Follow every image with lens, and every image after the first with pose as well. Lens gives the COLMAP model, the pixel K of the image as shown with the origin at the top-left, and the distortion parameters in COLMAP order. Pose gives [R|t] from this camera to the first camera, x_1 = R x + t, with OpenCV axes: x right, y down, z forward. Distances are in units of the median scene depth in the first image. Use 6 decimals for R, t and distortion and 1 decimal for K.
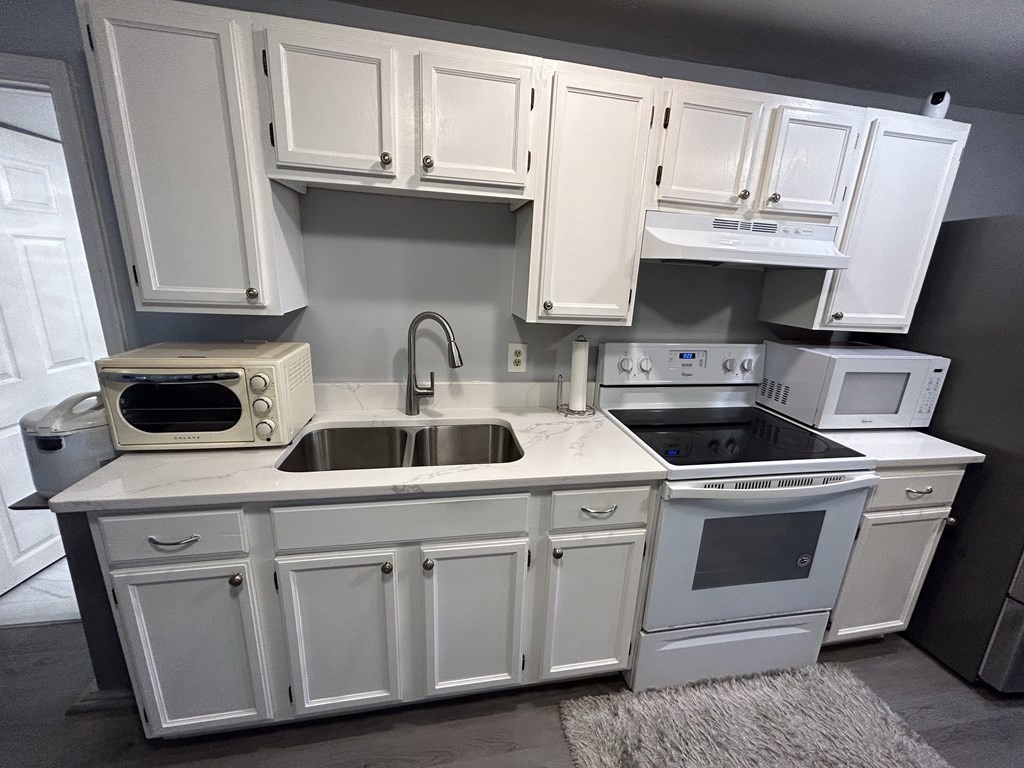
lens RADIAL K [[413.1, 0, 511.8], [0, 413.1, 381.7], [0, 0, 1]] dist [0.000237, 0.000573]
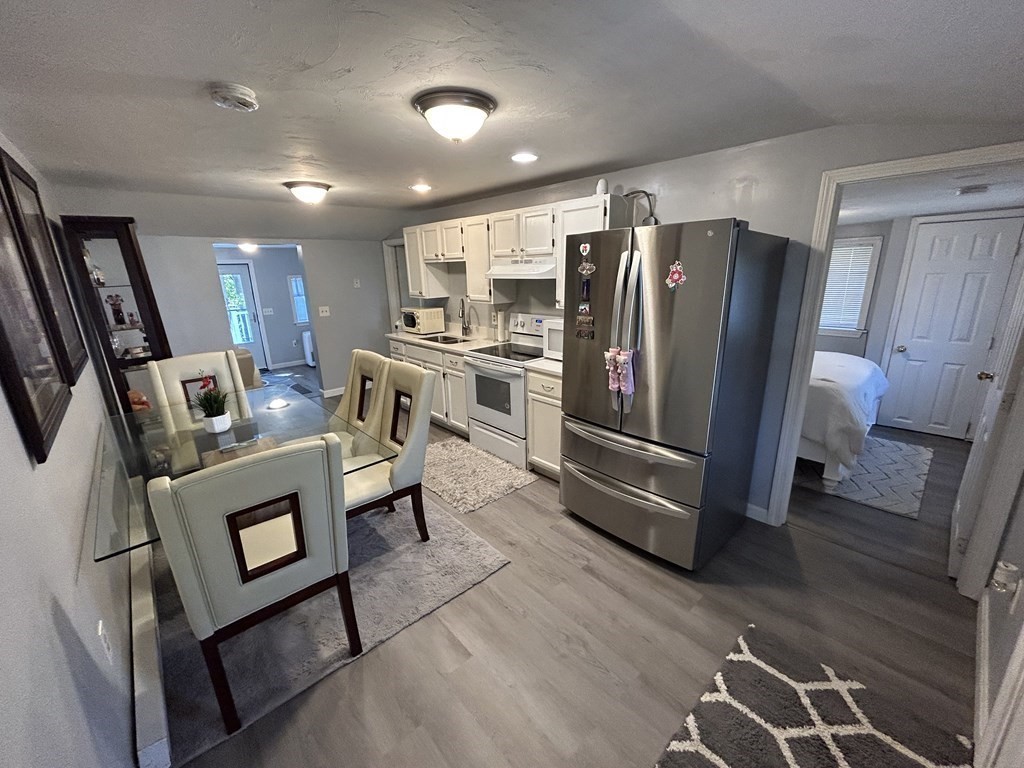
lens RADIAL K [[413.1, 0, 507.0], [0, 413.1, 382.5], [0, 0, 1]] dist [0.000237, 0.000573]
pose [[0.517216, 0.169354, -0.838932, 2.651820], [-0.179956, 0.979833, 0.086852, 0.107354], [0.836722, 0.106050, 0.537261, -0.260585]]
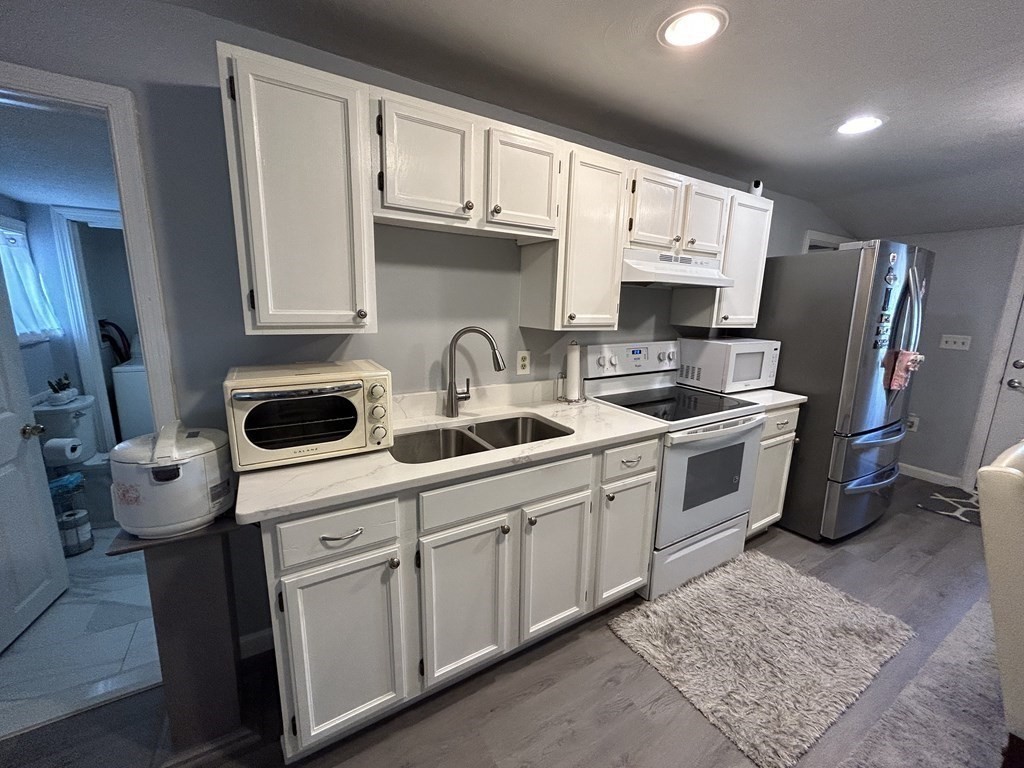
lens RADIAL K [[413.1, 0, 515.4], [0, 413.1, 380.7], [0, 0, 1]] dist [0.000237, 0.000573]
pose [[0.933503, -0.090882, 0.346861, -0.533532], [0.110596, 0.993161, -0.037426, 0.047491], [-0.341087, 0.073298, 0.937170, -0.161559]]
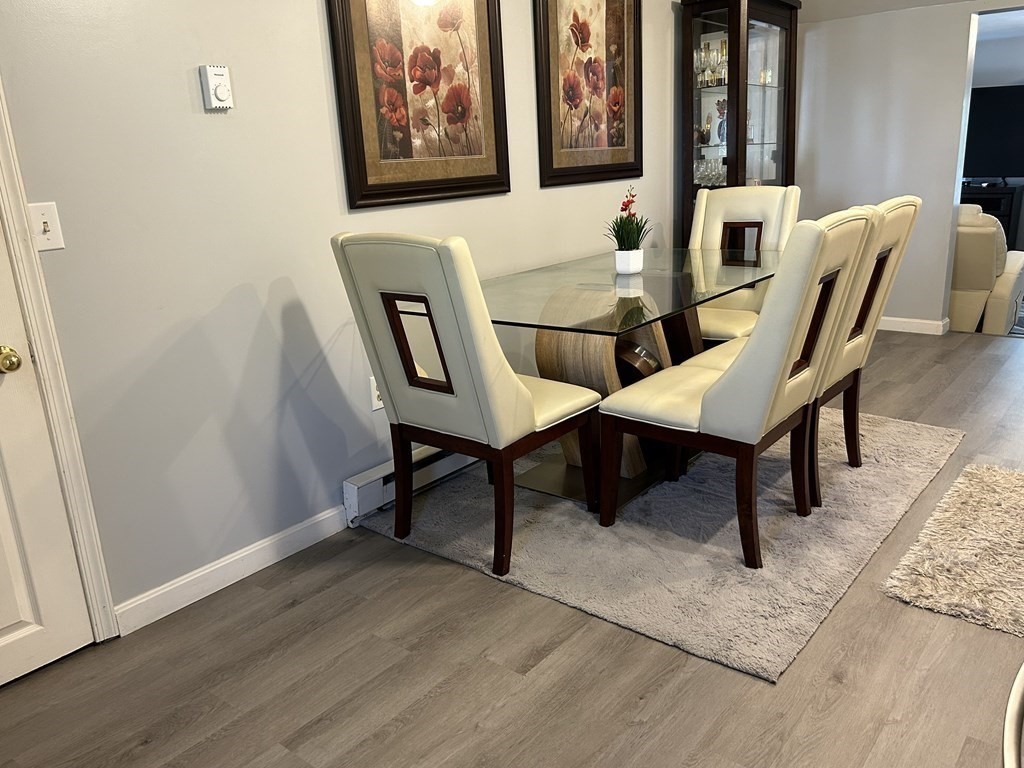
lens RADIAL K [[816.9, 0, 511.9], [0, 816.9, 385.4], [0, 0, 1]] dist [-0.003744, -0.001657]
pose [[-0.763710, 0.172182, -0.622174, 2.522306], [-0.156607, 0.885571, 0.437309, -0.042619], [0.626276, 0.431414, -0.649354, 1.100486]]
